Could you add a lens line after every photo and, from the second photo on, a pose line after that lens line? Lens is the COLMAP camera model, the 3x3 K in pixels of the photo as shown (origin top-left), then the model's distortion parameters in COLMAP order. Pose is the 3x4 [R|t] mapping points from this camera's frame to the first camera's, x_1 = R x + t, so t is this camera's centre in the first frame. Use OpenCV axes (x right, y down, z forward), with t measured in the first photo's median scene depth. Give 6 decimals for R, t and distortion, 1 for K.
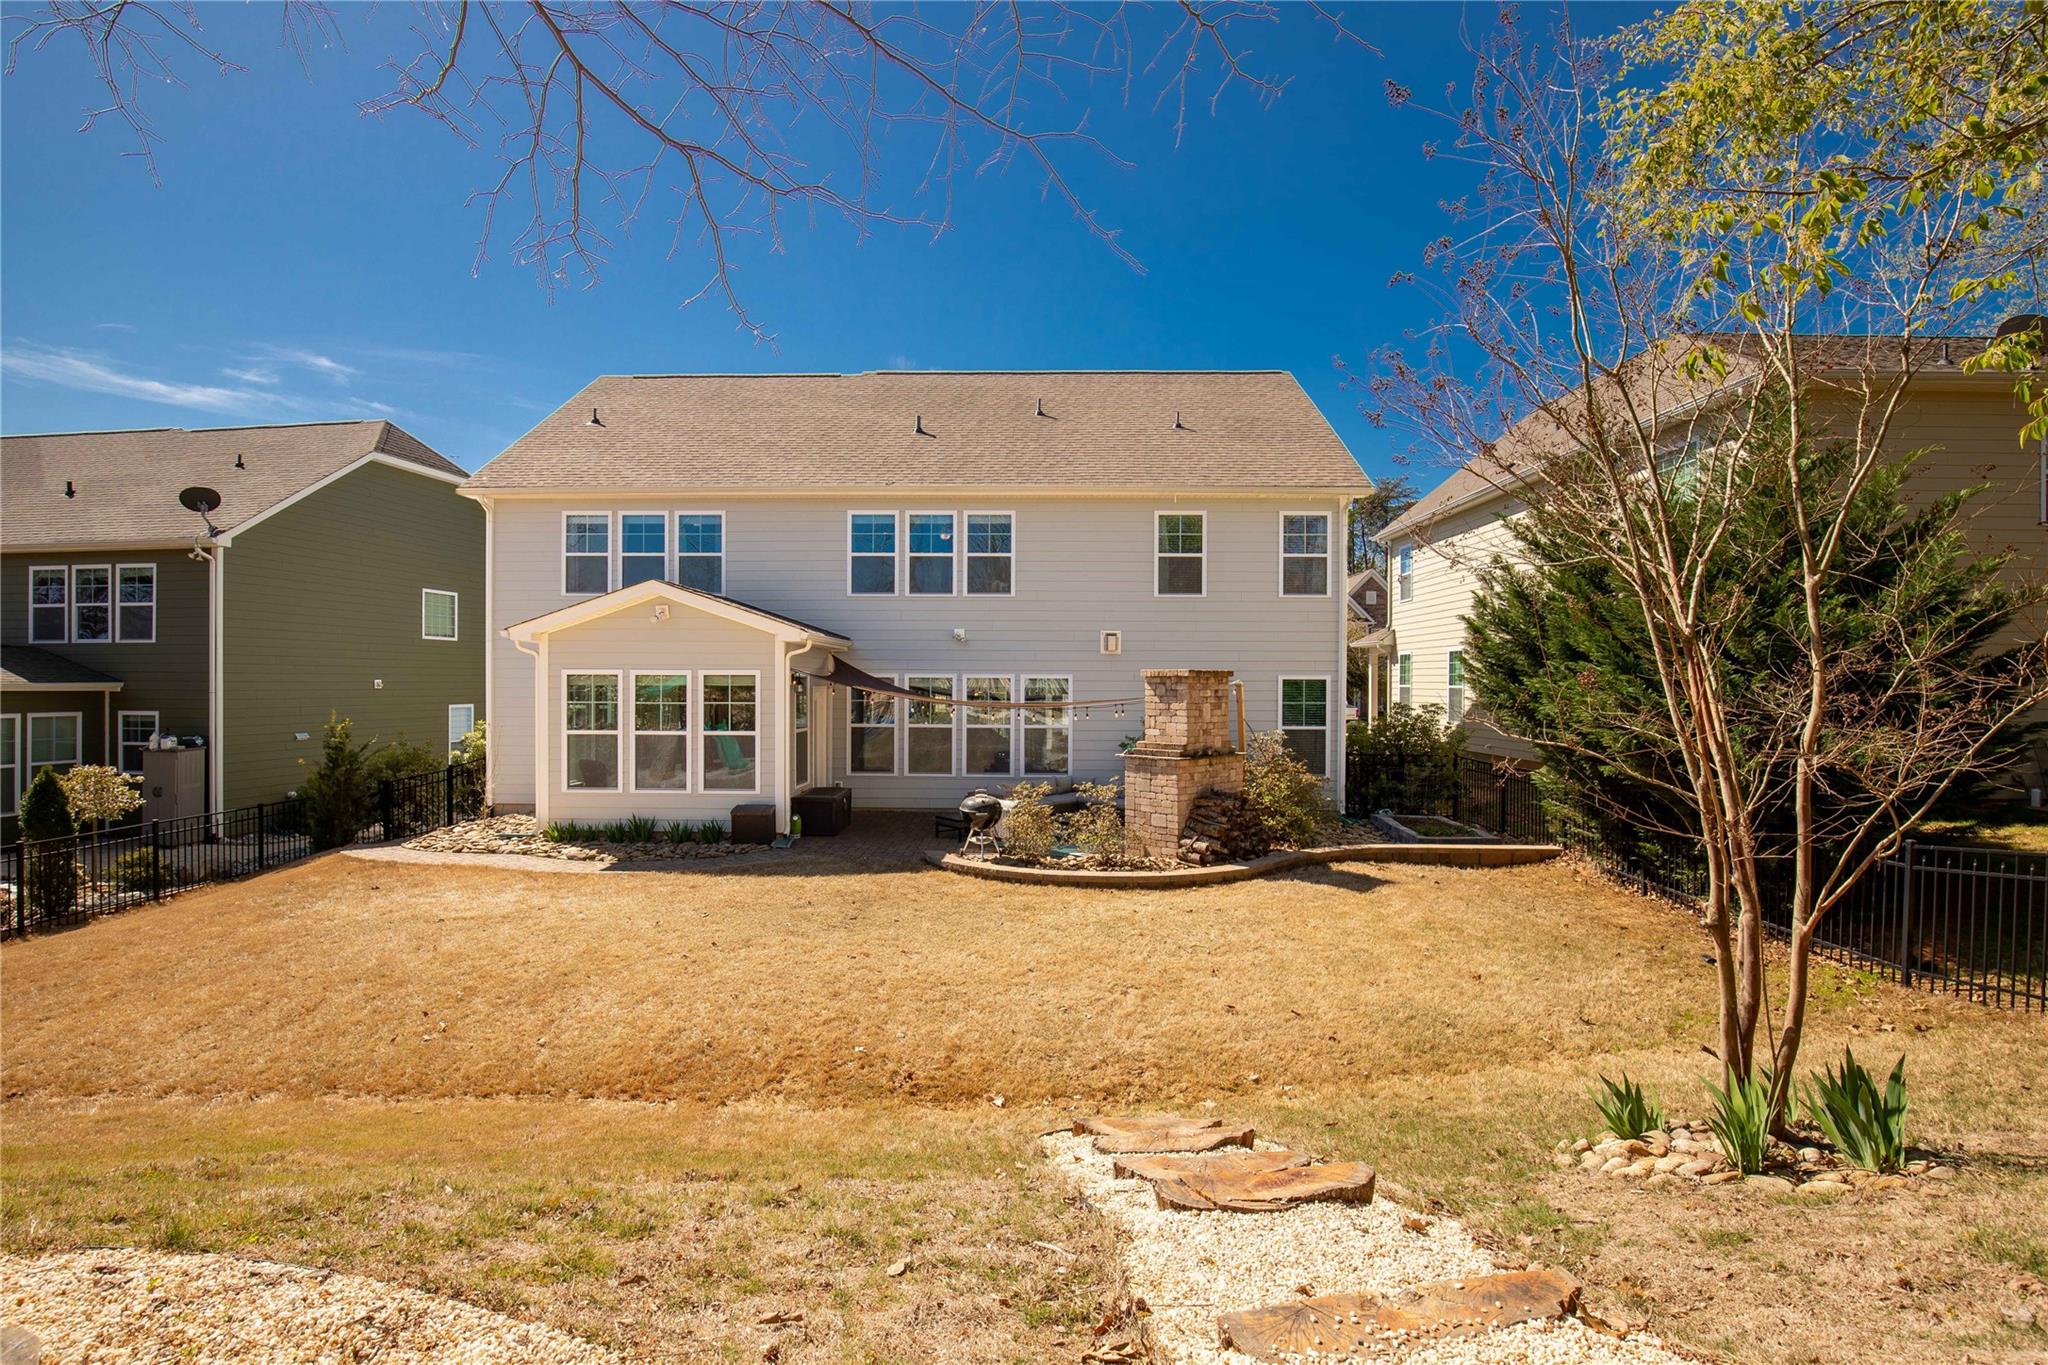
lens RADIAL K [[921.3, 0, 1023.8], [0, 921.3, 694.0], [0, 0, 1]] dist [0.006014, -0.000204]
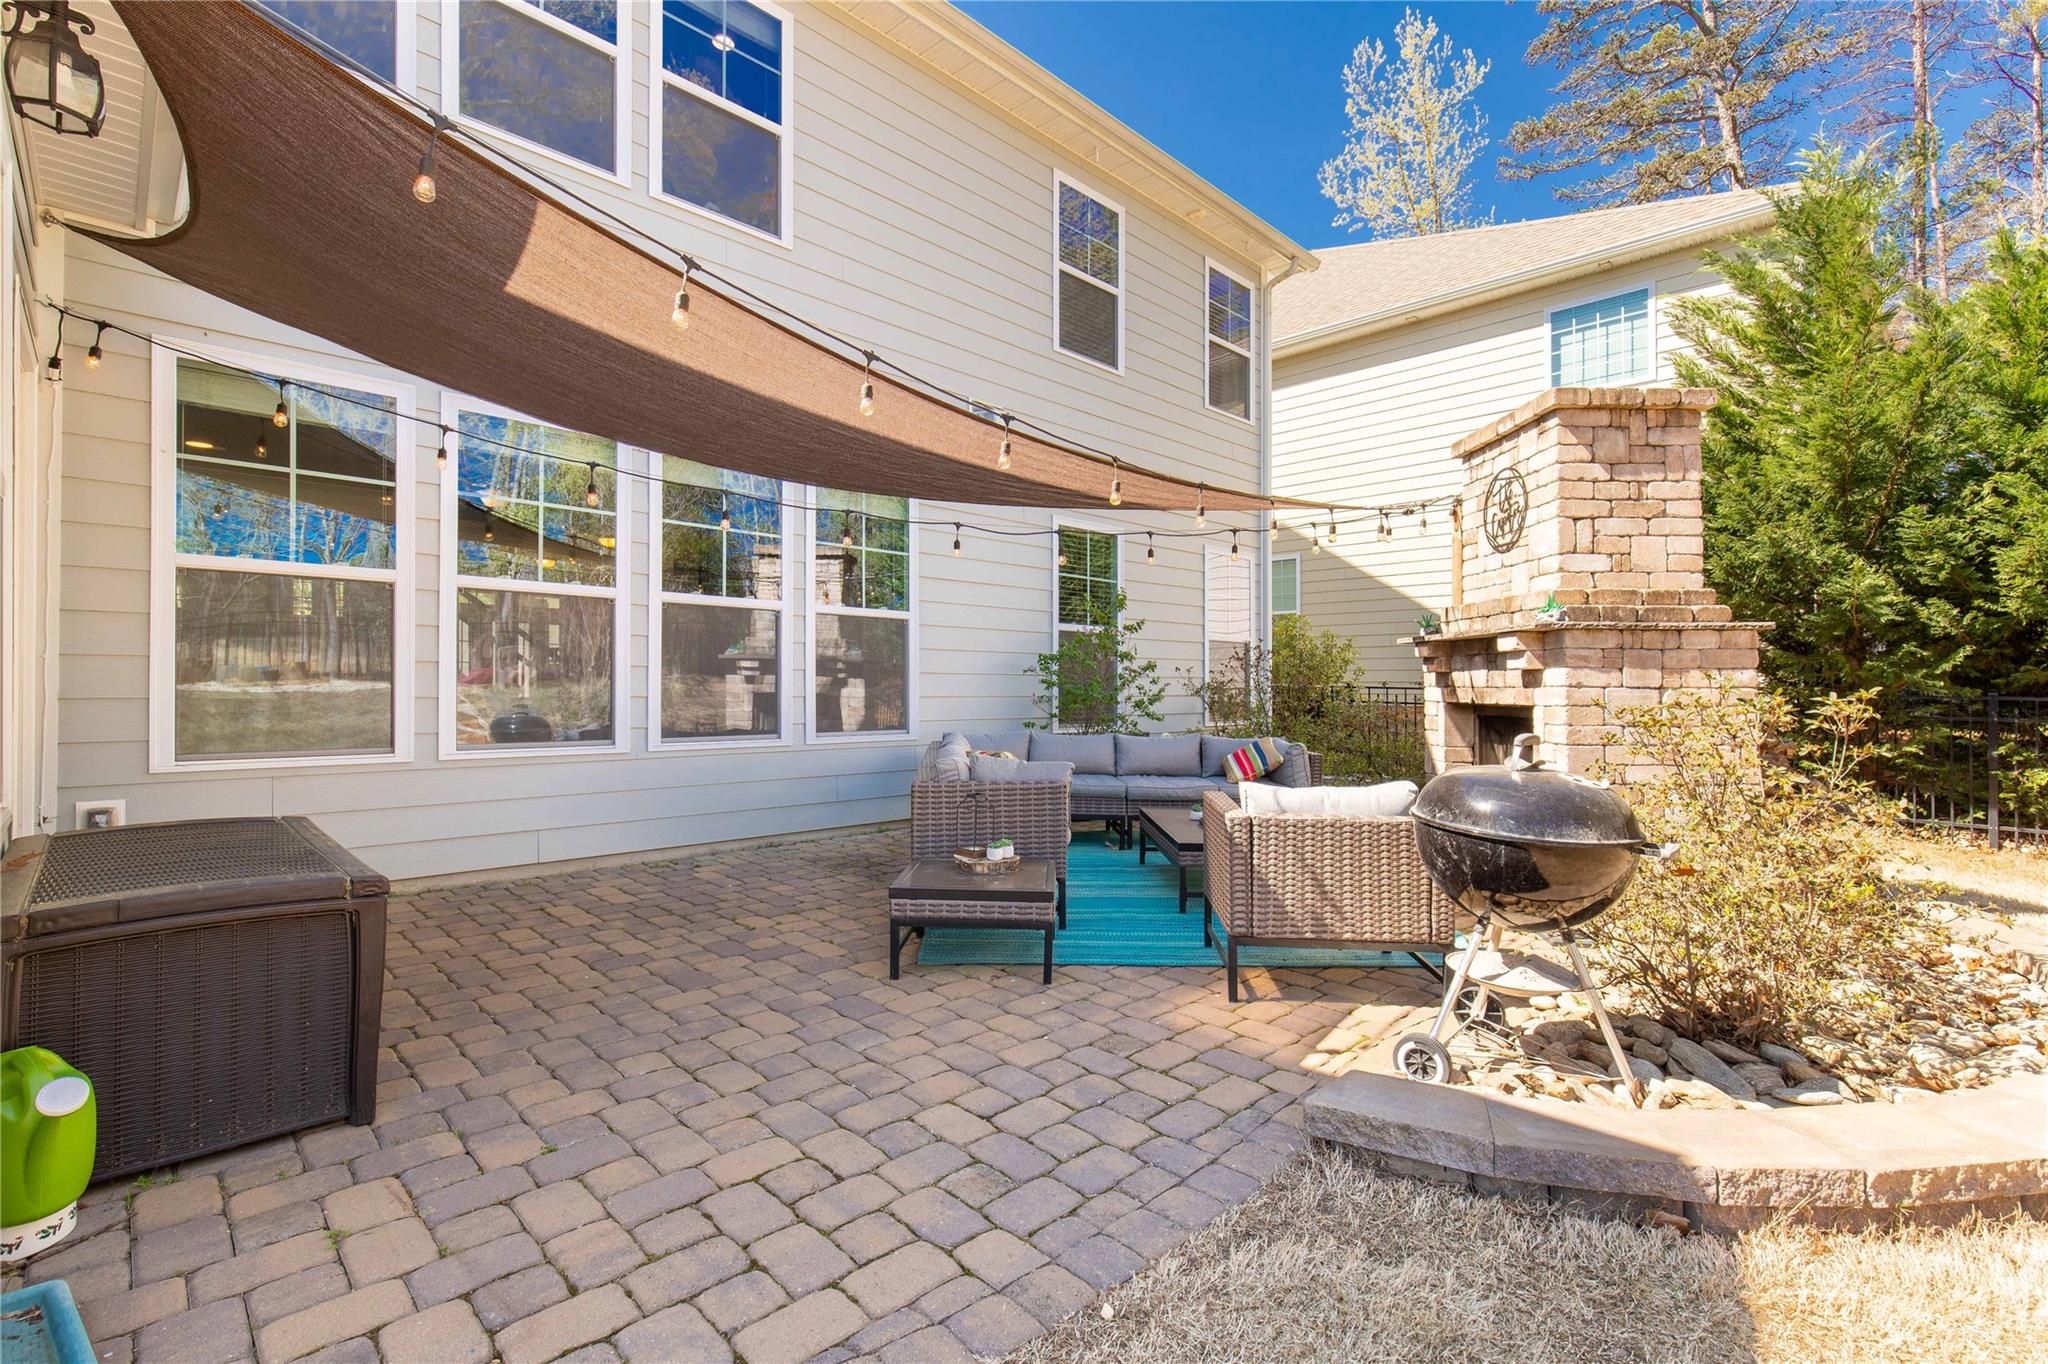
lens RADIAL K [[921.3, 0, 1023.0], [0, 921.3, 677.9], [0, 0, 1]] dist [0.006014, -0.000204]
pose [[0.702403, 0.004438, 0.711766, -0.207121], [0.003788, 0.999943, -0.009973, 0.068122], [-0.711770, 0.009701, 0.702346, 0.691907]]
